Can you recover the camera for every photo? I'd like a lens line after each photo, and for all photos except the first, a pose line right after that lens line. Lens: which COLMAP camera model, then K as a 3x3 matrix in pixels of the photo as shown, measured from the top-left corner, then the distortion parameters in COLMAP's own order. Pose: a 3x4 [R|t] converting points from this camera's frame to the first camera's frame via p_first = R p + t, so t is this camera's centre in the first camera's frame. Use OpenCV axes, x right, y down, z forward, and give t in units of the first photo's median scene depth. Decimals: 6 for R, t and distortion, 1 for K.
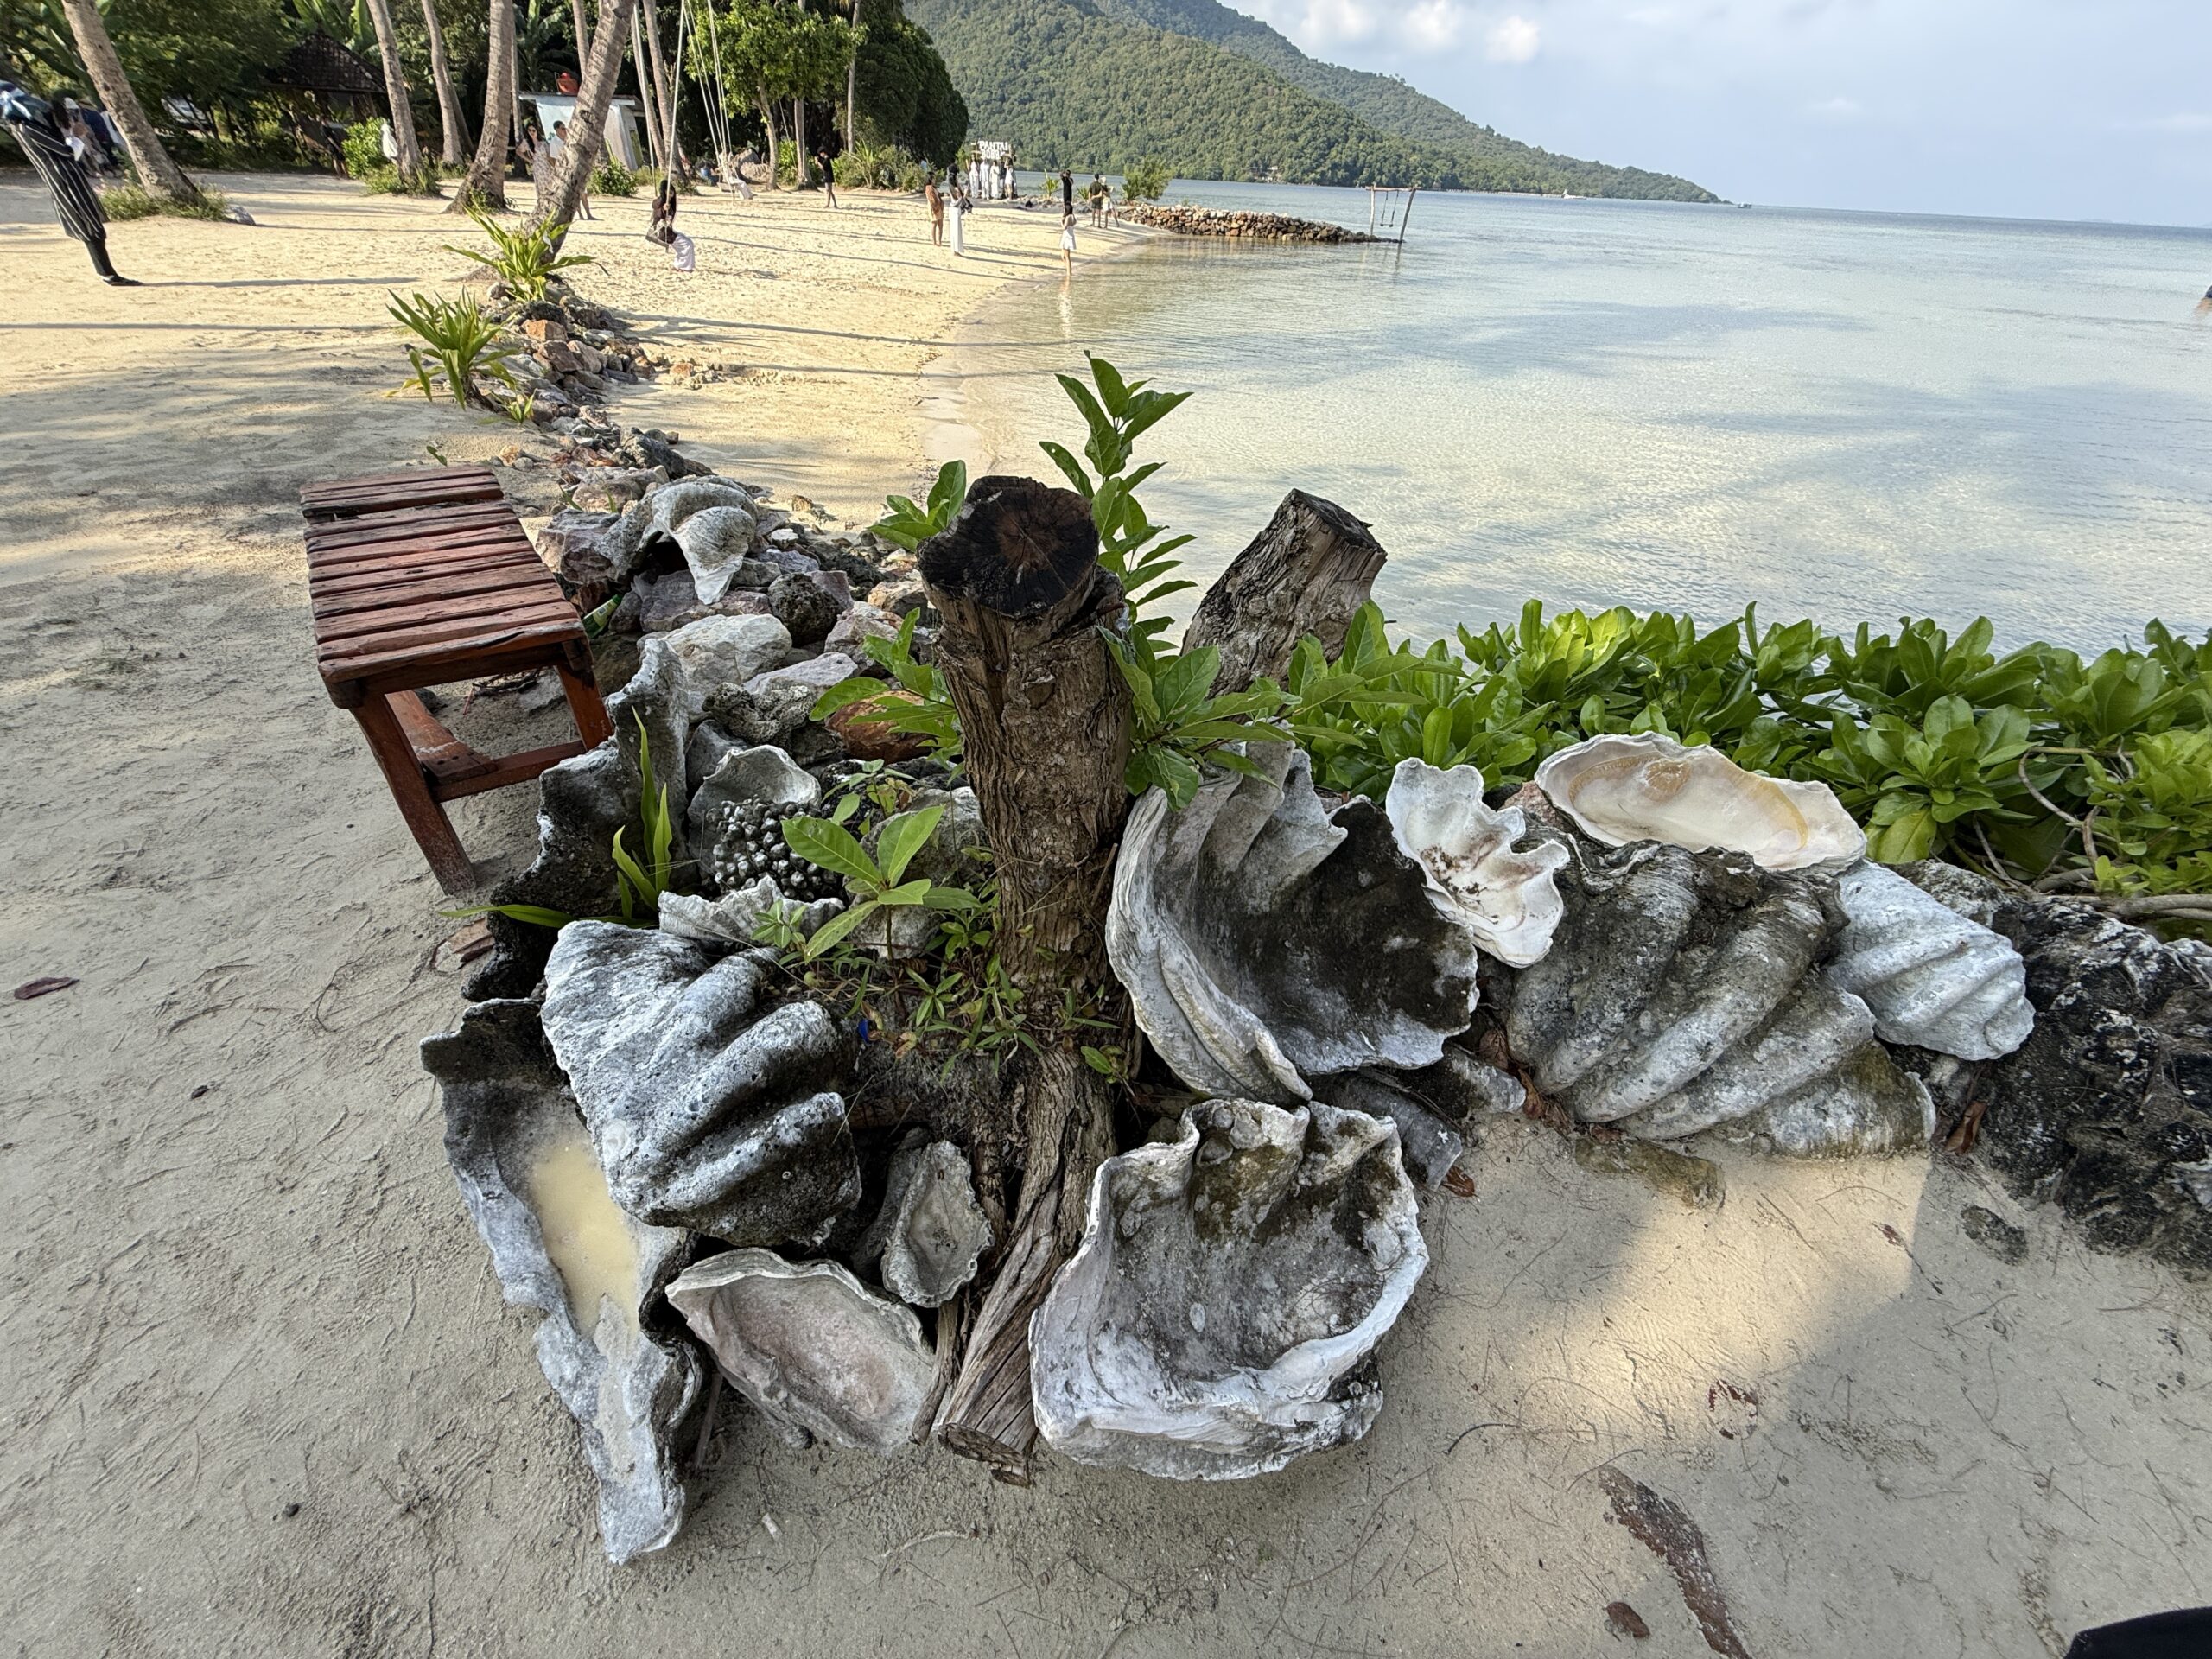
lens RADIAL K [[880.2, 0, 1099.5], [0, 880.2, 822.7], [0, 0, 1]] dist [-0.001455, 0.000250]
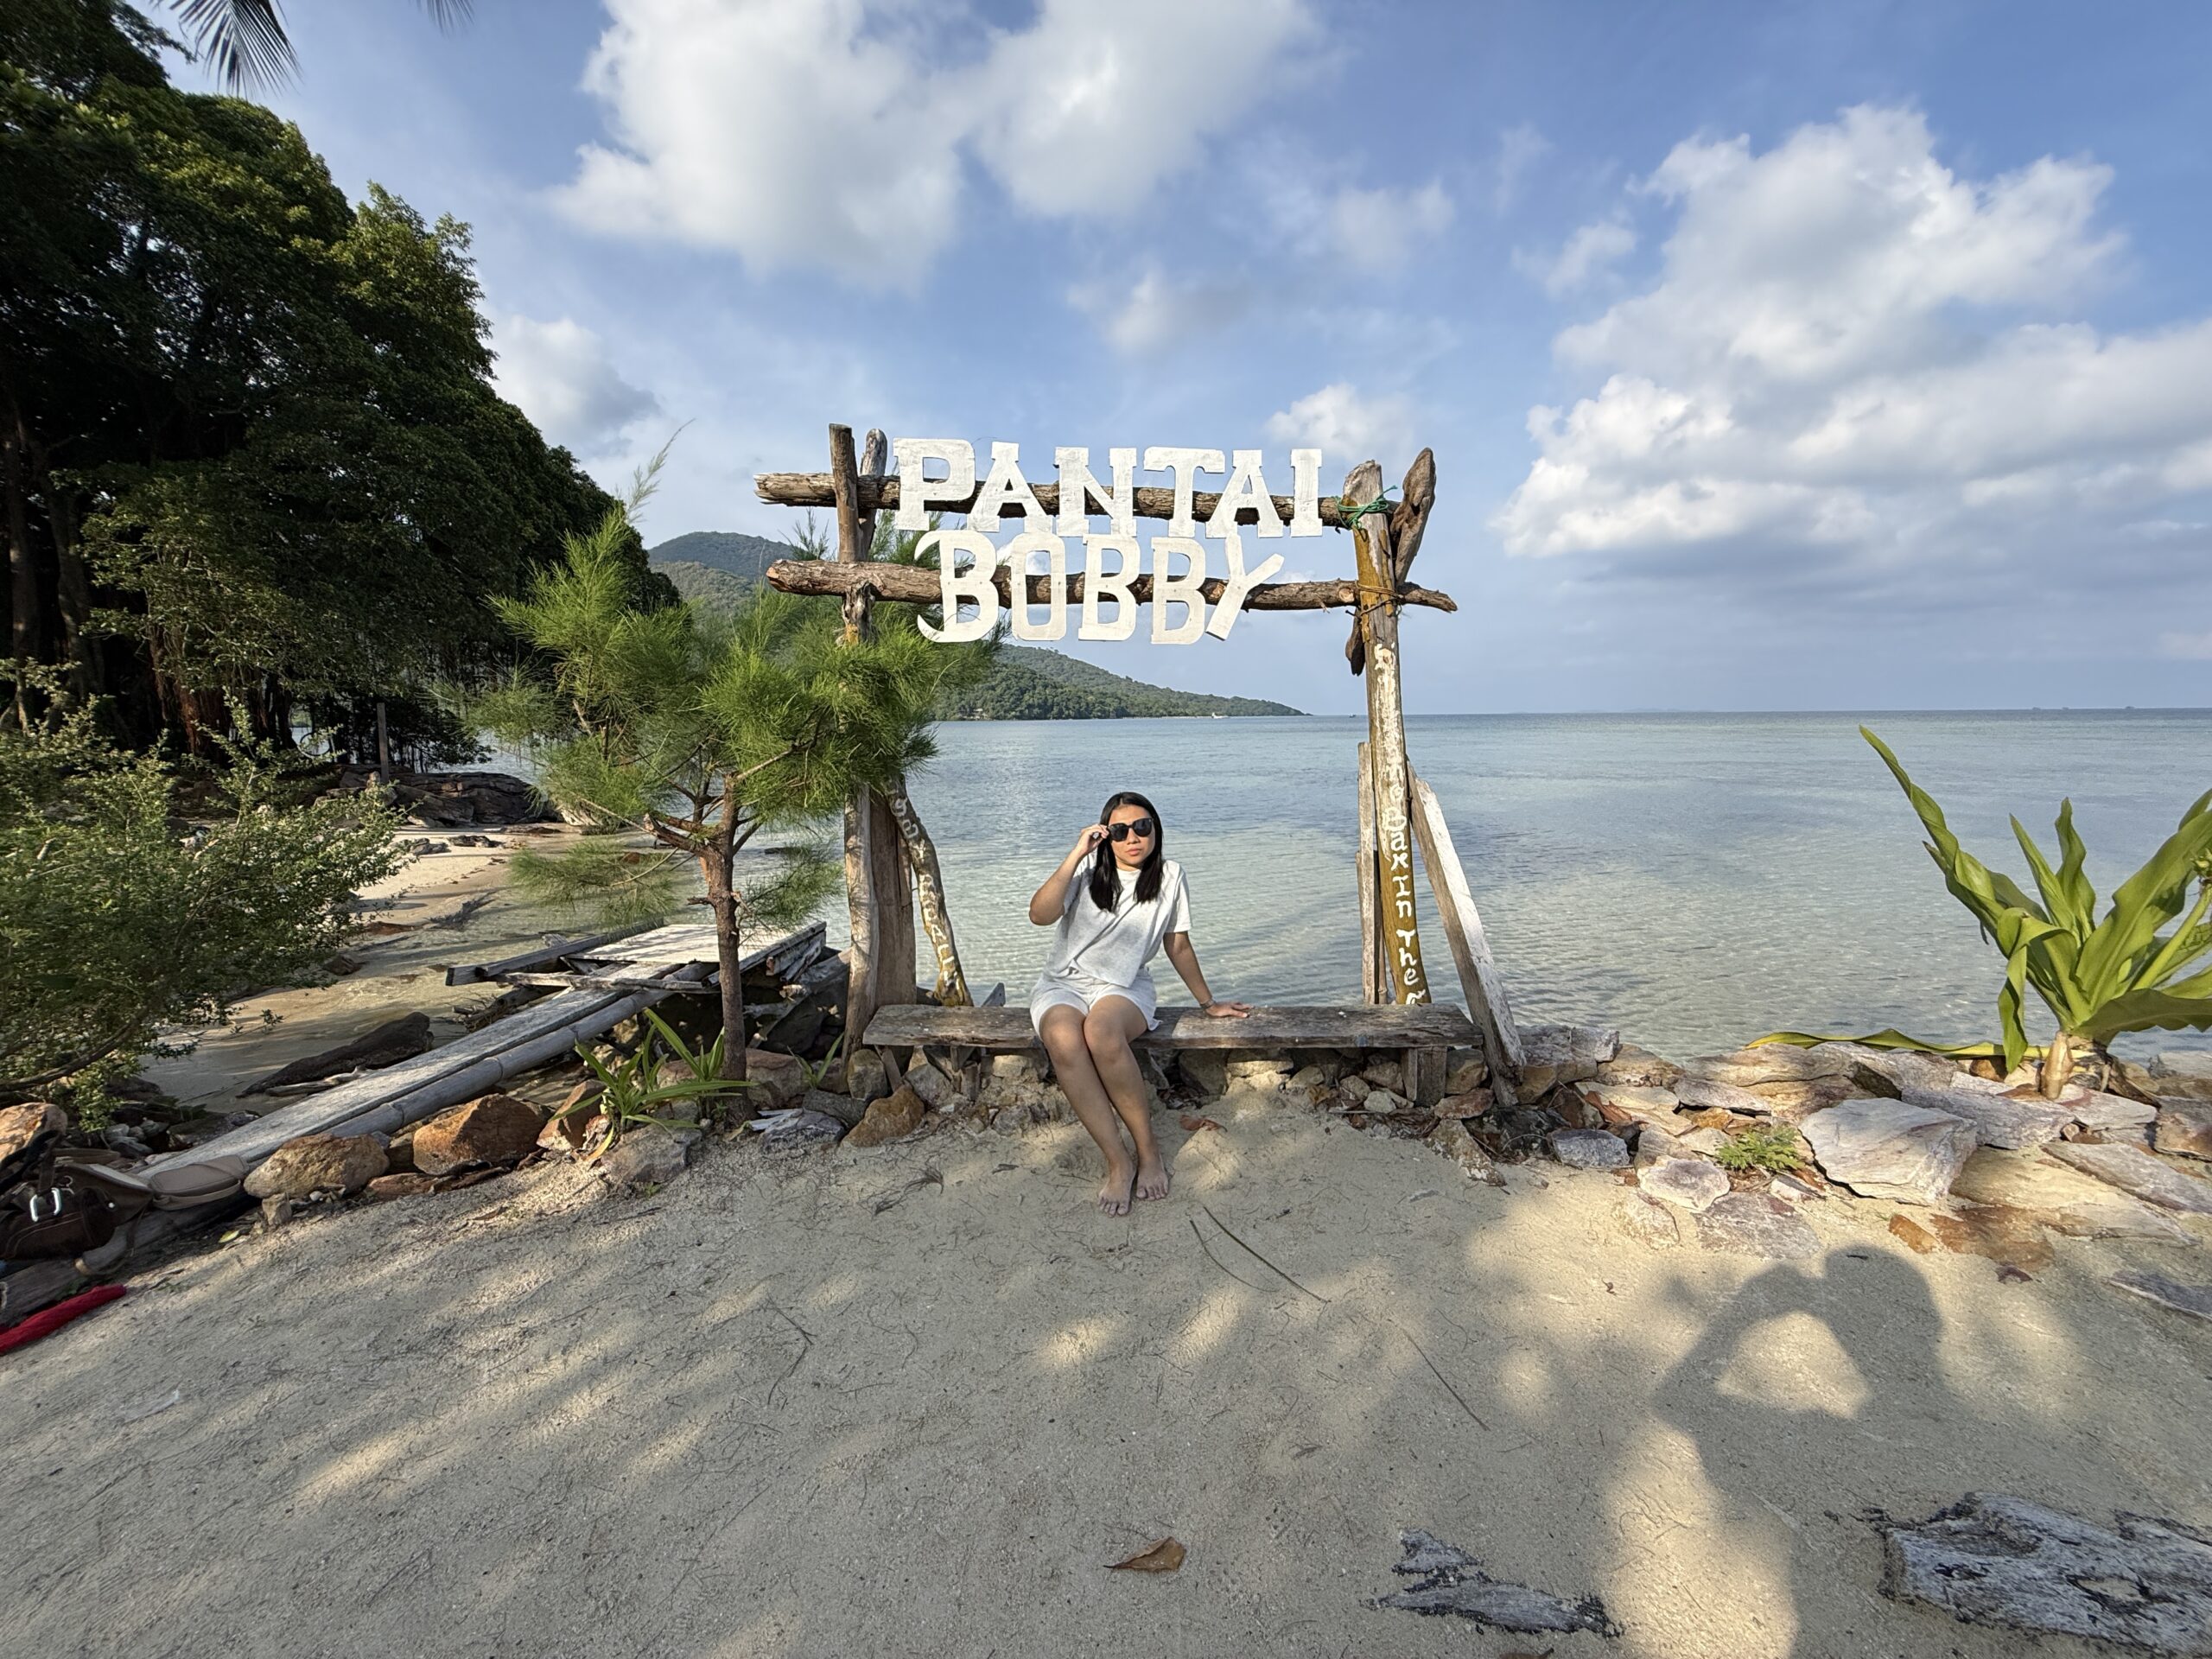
lens RADIAL K [[880.2, 0, 1103.3], [0, 880.2, 834.5], [0, 0, 1]] dist [-0.001455, 0.000250]
pose [[0.951005, -0.087815, 0.296442, -0.103461], [0.219187, 0.867716, -0.446122, -0.692880], [-0.218051, 0.489241, 0.844451, 0.934380]]
